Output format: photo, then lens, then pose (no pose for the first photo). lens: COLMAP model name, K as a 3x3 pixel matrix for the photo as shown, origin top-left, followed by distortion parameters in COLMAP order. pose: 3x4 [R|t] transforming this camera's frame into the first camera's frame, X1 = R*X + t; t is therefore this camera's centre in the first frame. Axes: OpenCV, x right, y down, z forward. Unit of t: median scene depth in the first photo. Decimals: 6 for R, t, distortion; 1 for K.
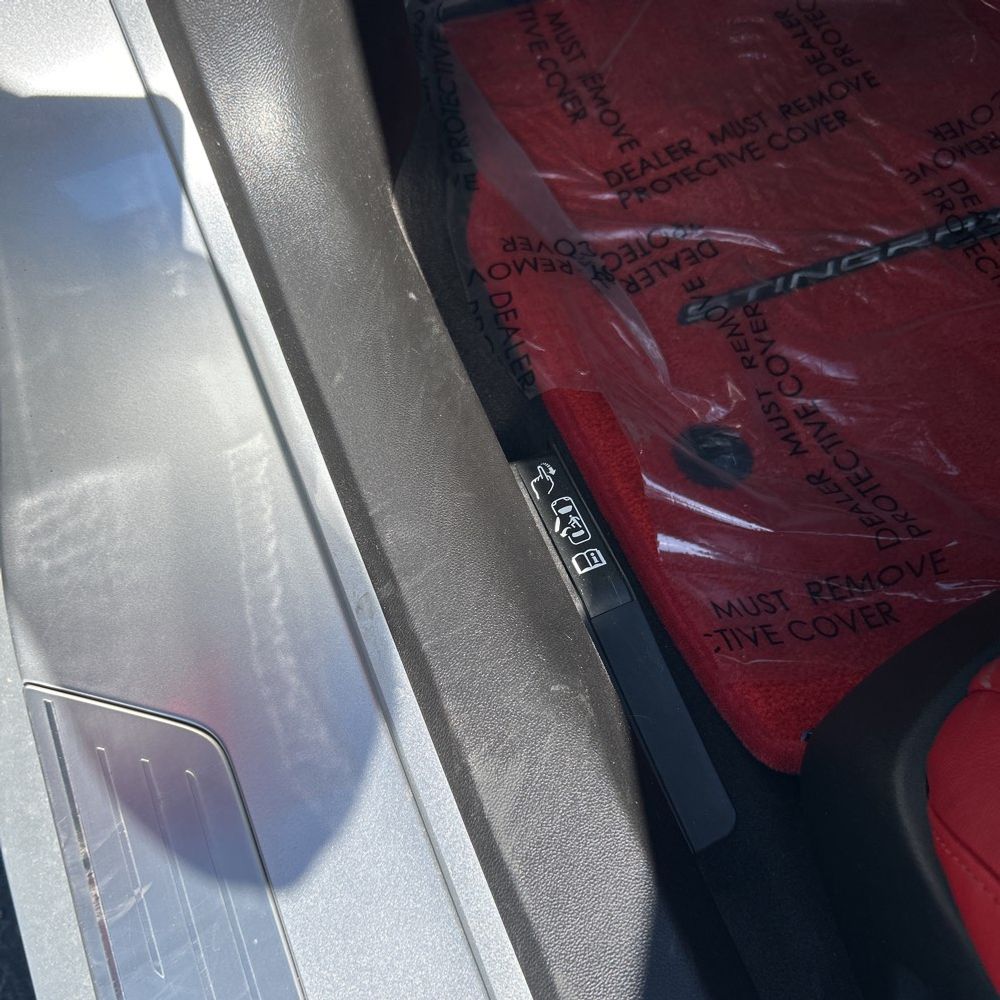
lens RADIAL K [[1002.9, 0, 506.3], [0, 1002.9, 498.3], [0, 0, 1]] dist [0.015004, 0.000000]
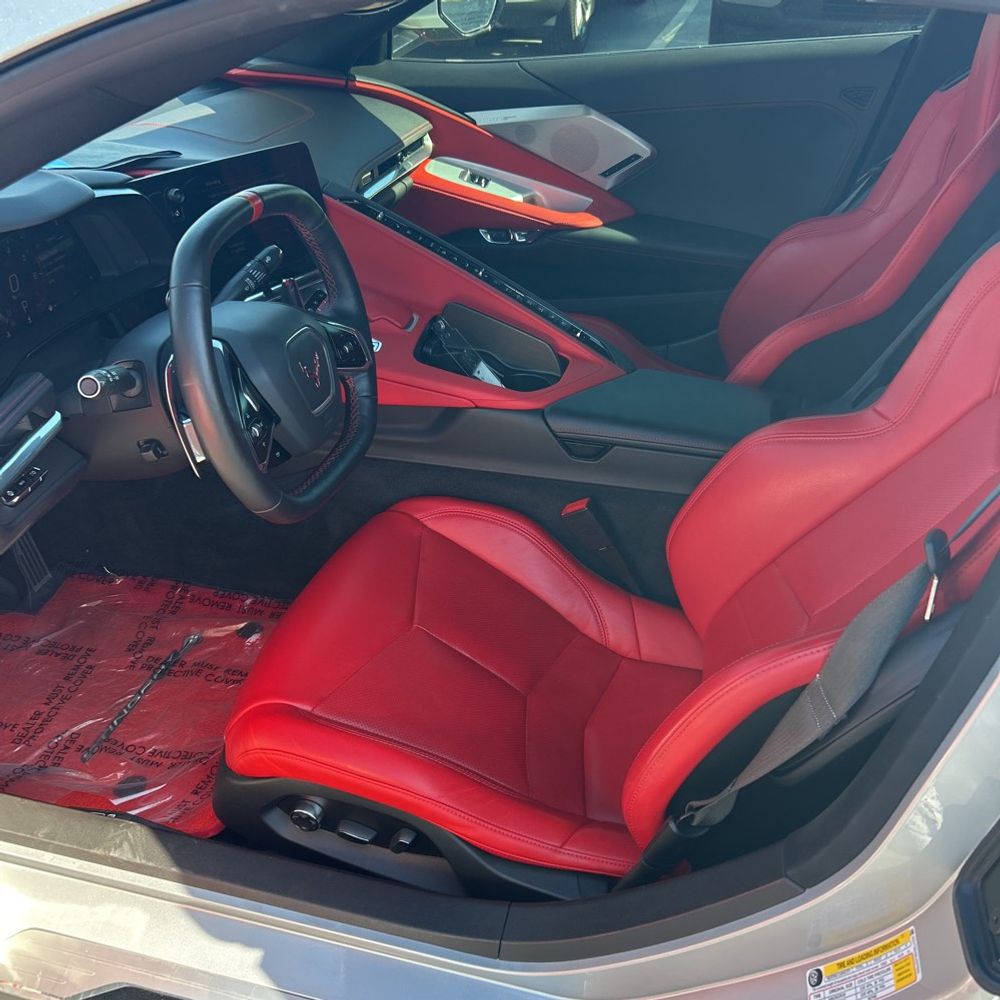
lens RADIAL K [[1002.9, 0, 492.0], [0, 1002.9, 495.4], [0, 0, 1]] dist [0.015004, 0.000000]
pose [[0.609197, -0.436958, 0.661775, -0.476099], [0.724359, 0.646267, -0.240090, 0.607487], [-0.322774, 0.625625, 0.710219, -1.225260]]
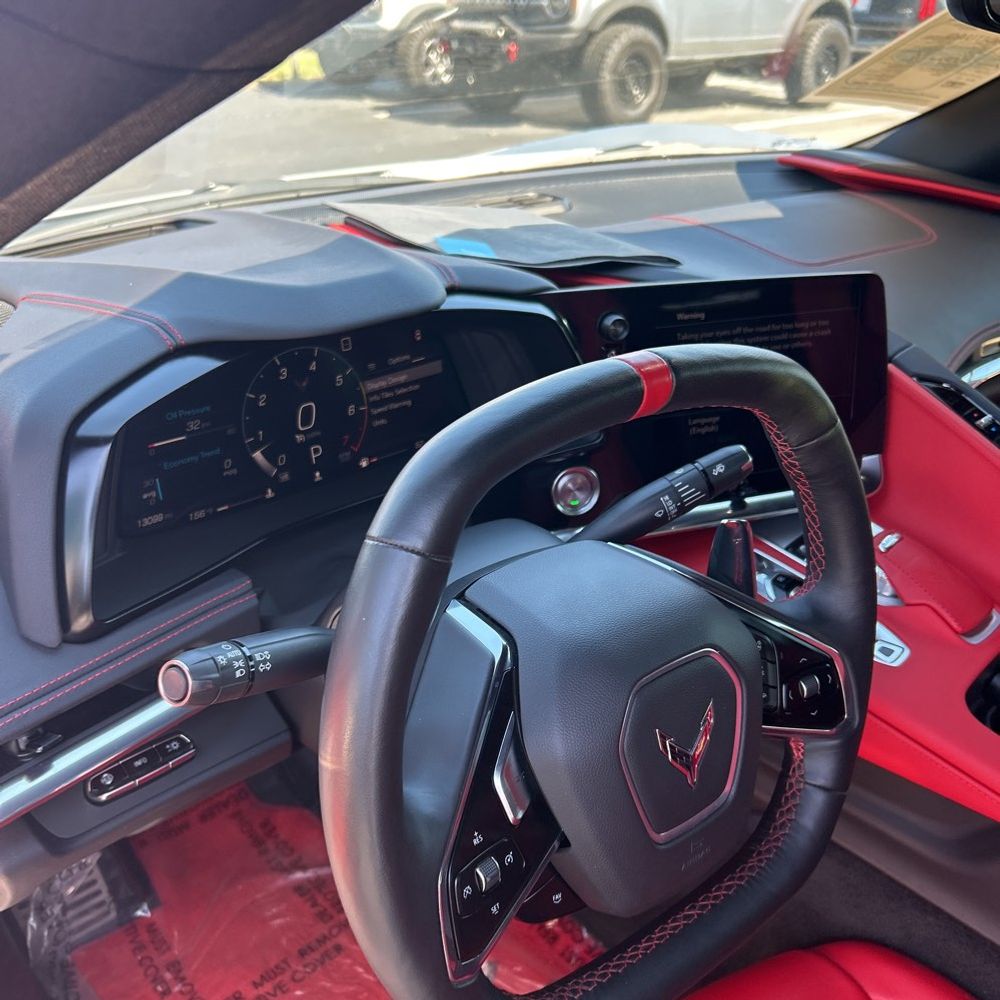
lens RADIAL K [[1002.9, 0, 523.6], [0, 1002.9, 491.4], [0, 0, 1]] dist [0.015004, 0.000000]
pose [[0.951718, -0.135583, 0.275408, 0.272989], [0.278388, 0.759264, -0.588234, 0.097210], [-0.129353, 0.636503, 0.760350, -0.734679]]
